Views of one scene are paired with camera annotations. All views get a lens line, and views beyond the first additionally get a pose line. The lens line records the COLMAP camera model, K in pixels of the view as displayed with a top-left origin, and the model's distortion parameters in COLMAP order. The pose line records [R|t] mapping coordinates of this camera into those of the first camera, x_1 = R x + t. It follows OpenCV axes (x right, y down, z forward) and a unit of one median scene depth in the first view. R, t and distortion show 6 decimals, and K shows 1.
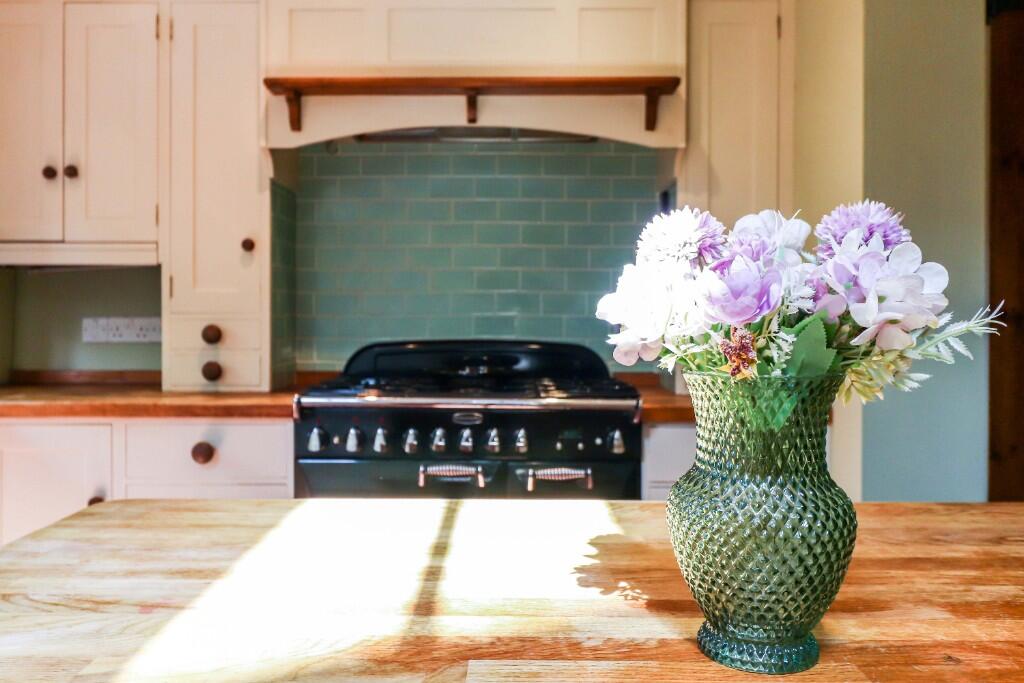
lens RADIAL K [[825.3, 0, 506.8], [0, 825.3, 323.5], [0, 0, 1]] dist [0.003325, -0.012512]
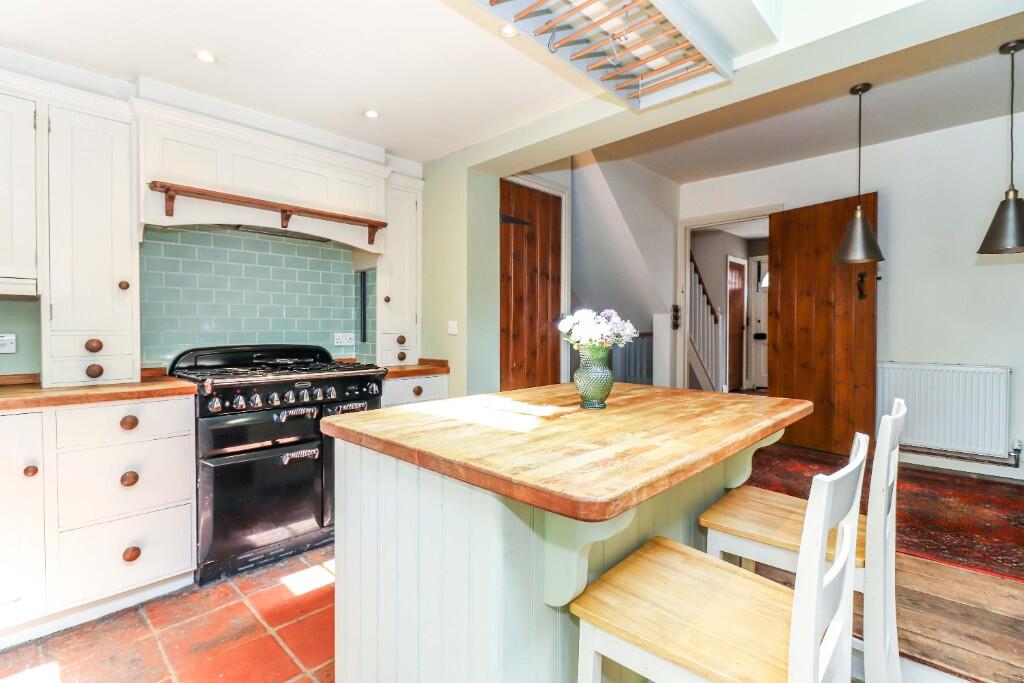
lens RADIAL K [[478.5, 0, 513.3], [0, 478.5, 336.2], [0, 0, 1]] dist [0.020067, -0.012541]
pose [[0.684276, -0.015879, 0.729051, -0.478208], [0.010910, 0.999874, 0.011538, -0.005440], [-0.729142, 0.000059, 0.684363, -0.117480]]
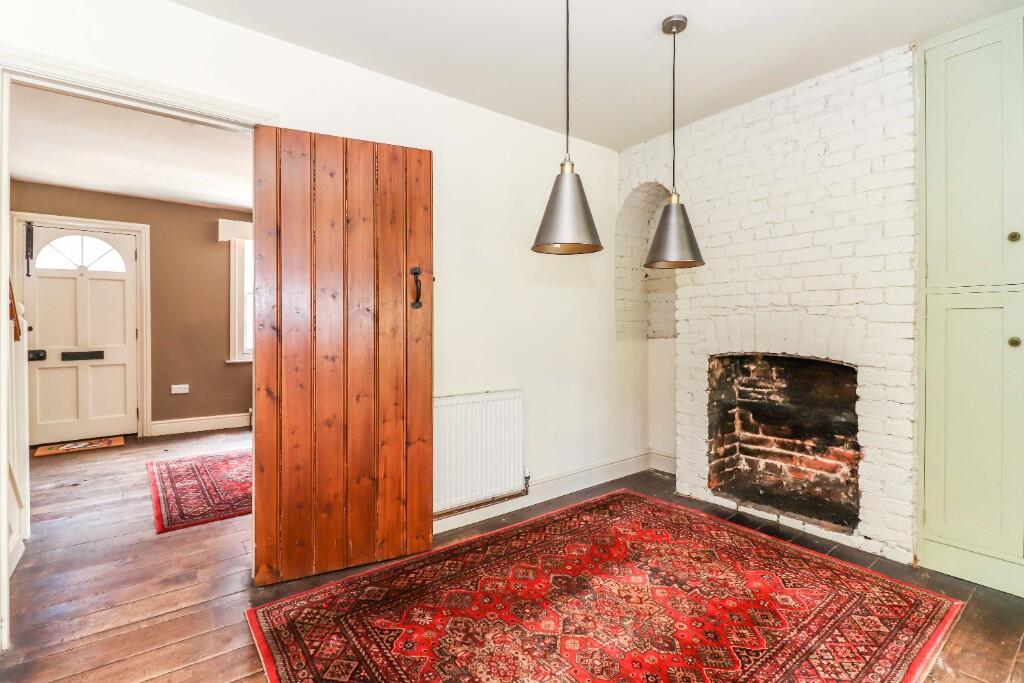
lens RADIAL K [[478.5, 0, 495.0], [0, 478.5, 331.1], [0, 0, 1]] dist [0.020067, -0.012541]
pose [[-0.604212, -0.010238, 0.796758, 0.493750], [0.004764, 0.999853, 0.016461, -0.061130], [-0.796809, 0.013741, -0.604075, 0.584669]]
